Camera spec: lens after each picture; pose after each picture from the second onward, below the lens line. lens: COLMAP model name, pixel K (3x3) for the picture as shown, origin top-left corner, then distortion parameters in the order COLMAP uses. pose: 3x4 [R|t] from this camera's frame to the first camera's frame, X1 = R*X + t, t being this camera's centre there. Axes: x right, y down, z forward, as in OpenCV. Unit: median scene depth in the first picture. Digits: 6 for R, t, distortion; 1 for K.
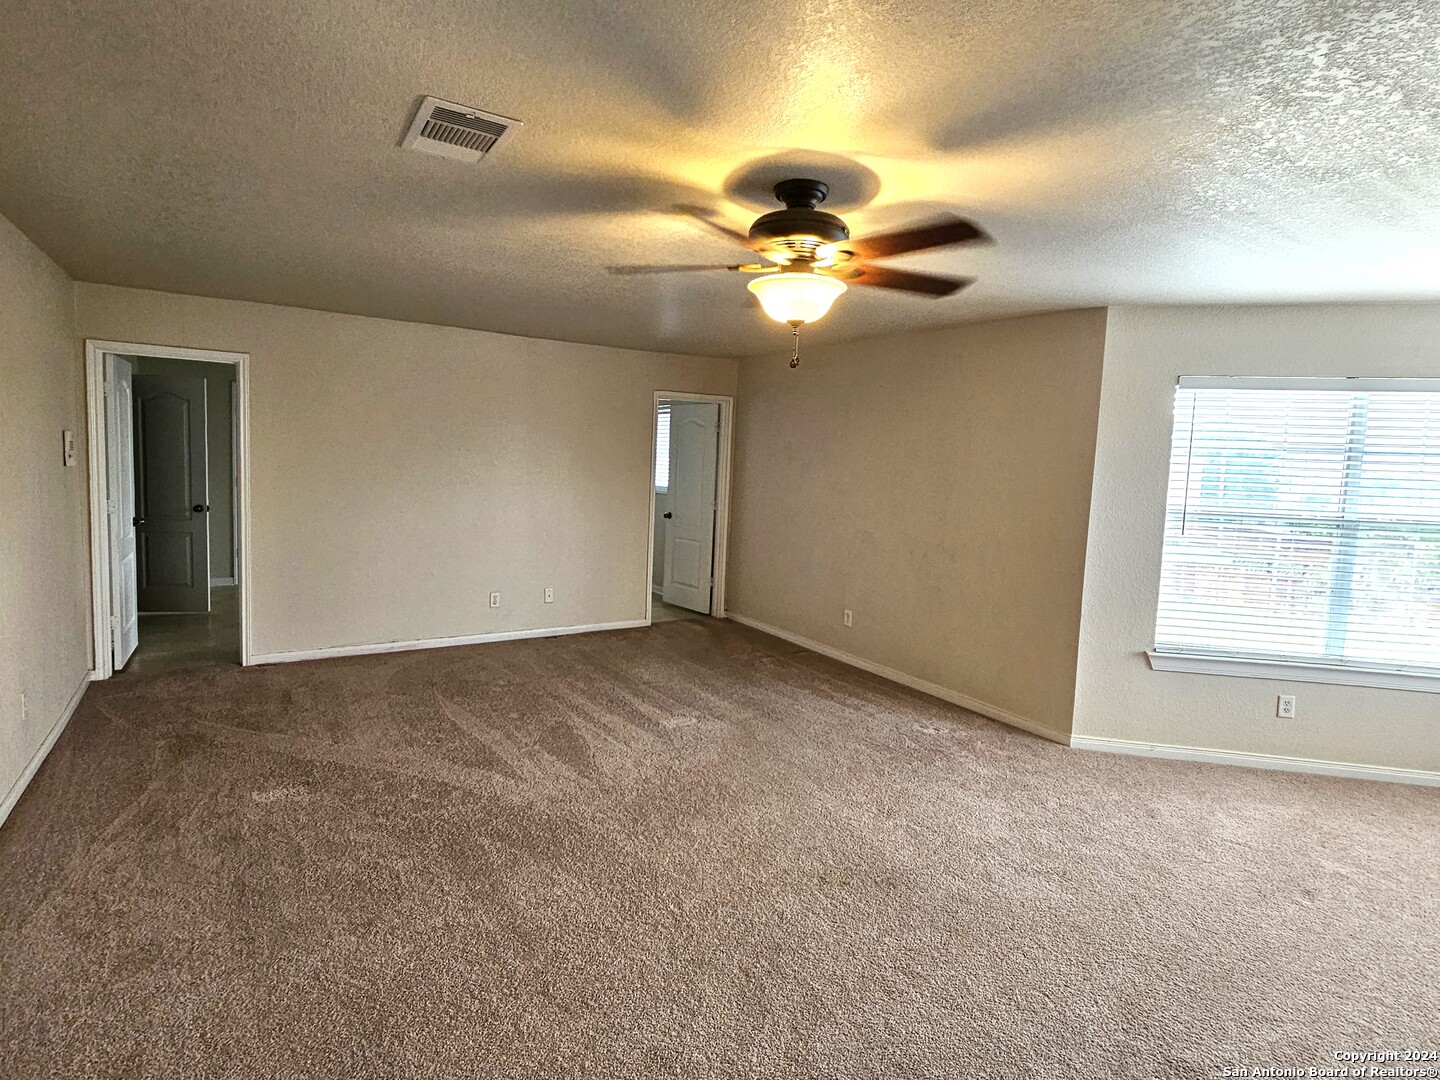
lens RADIAL K [[752.5, 0, 715.4], [0, 752.5, 531.5], [0, 0, 1]] dist [-0.002077, -0.000306]
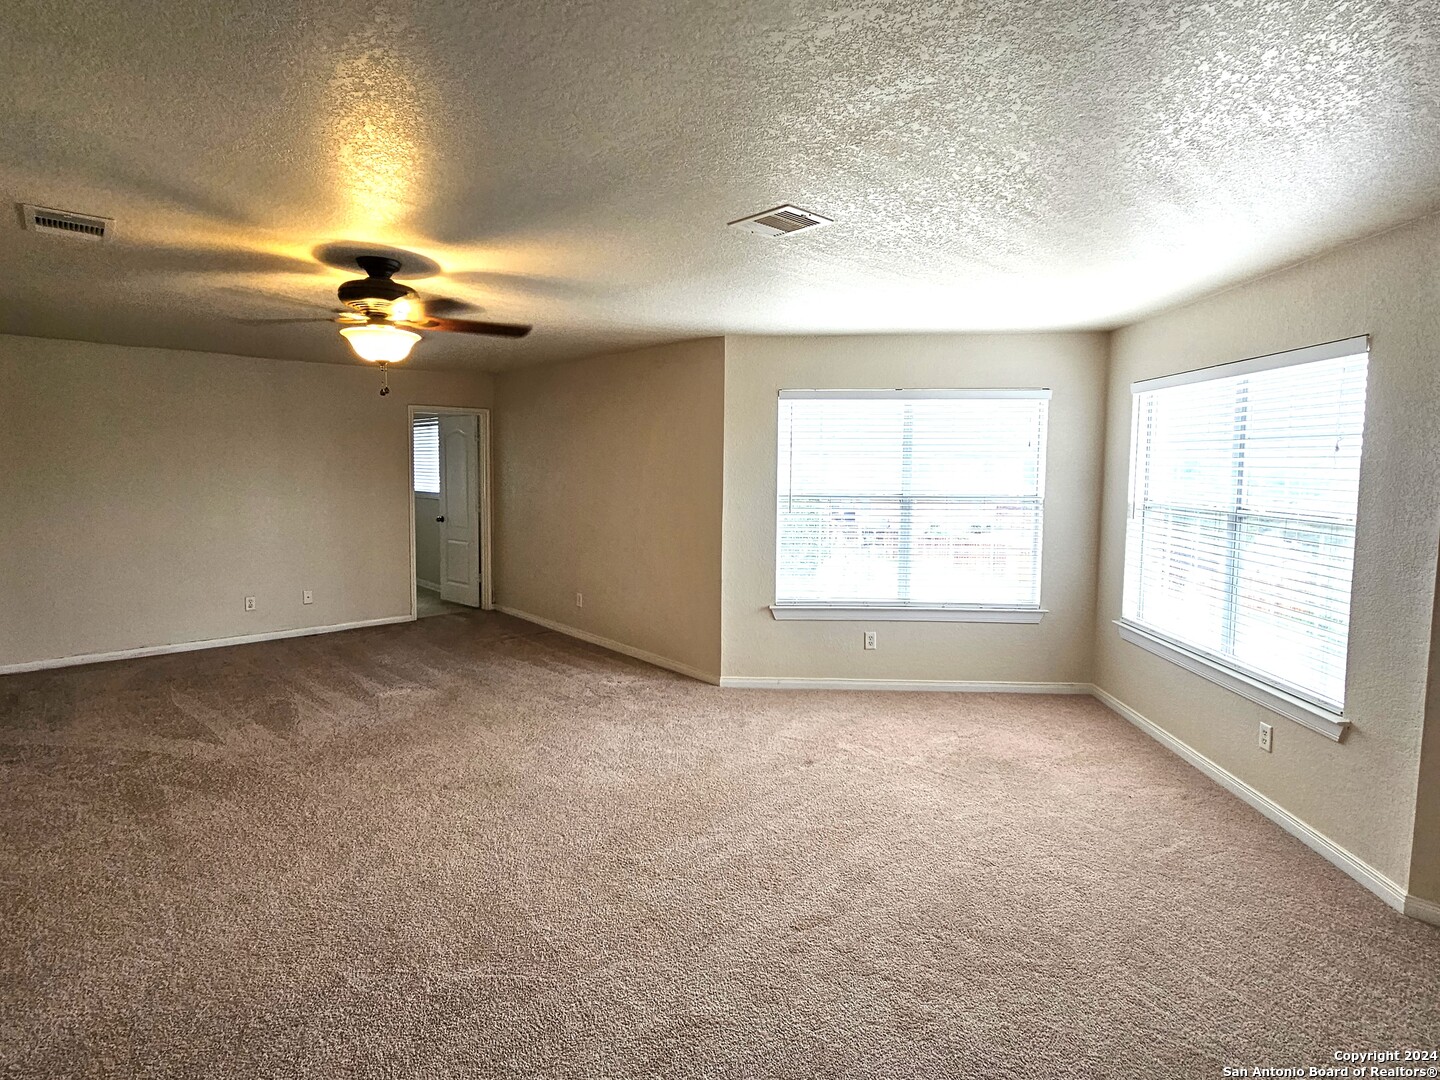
lens RADIAL K [[752.5, 0, 710.8], [0, 752.5, 530.5], [0, 0, 1]] dist [-0.002077, -0.000306]
pose [[0.985874, -0.046137, 0.161010, 0.283889], [0.047264, 0.998877, -0.003171, 0.032375], [-0.160683, 0.010736, 0.986948, -0.251941]]
